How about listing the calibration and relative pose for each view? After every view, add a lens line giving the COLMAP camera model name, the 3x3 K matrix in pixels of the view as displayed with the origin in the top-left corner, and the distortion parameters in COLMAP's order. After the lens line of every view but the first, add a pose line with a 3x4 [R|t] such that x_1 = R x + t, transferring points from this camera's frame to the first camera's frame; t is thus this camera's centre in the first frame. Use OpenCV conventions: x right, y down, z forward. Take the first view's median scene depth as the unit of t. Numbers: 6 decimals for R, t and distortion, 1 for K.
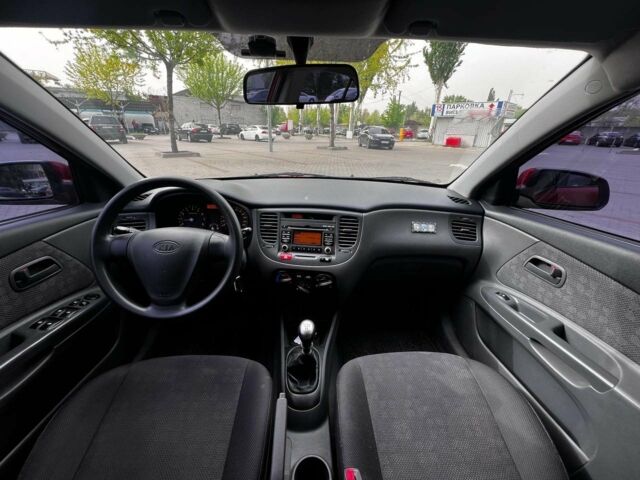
lens RADIAL K [[256.4, 0, 320.0], [0, 256.4, 240.0], [0, 0, 1]] dist [-0.000815, -0.000112]
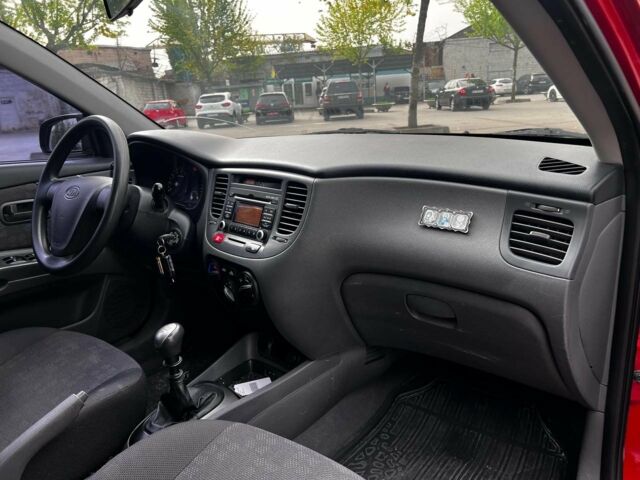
lens RADIAL K [[489.0, 0, 320.0], [0, 489.0, 240.0], [0, 0, 1]] dist [0.046279, -0.054258]
pose [[0.741392, 0.117755, -0.660660, 0.820147], [-0.188505, 0.981389, -0.036619, 0.061134], [0.644053, 0.151687, 0.749792, 0.201542]]
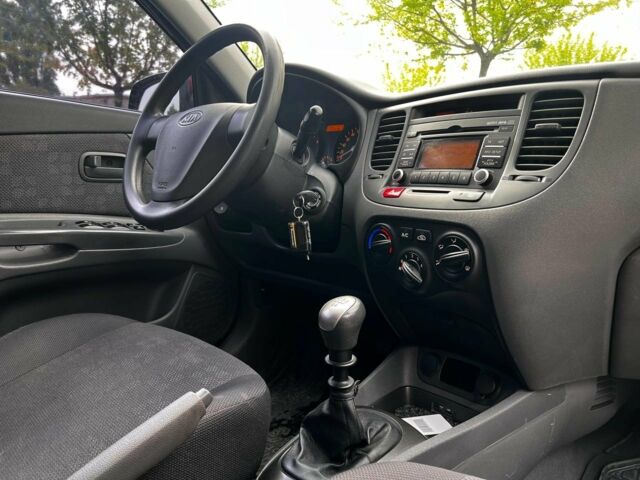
lens RADIAL K [[489.0, 0, 320.0], [0, 489.0, 240.0], [0, 0, 1]] dist [0.046279, -0.054258]
pose [[0.691059, 0.090524, -0.717108, 0.369175], [-0.273621, 0.951054, -0.143625, 0.278328], [0.669007, 0.295469, 0.682003, 0.318923]]
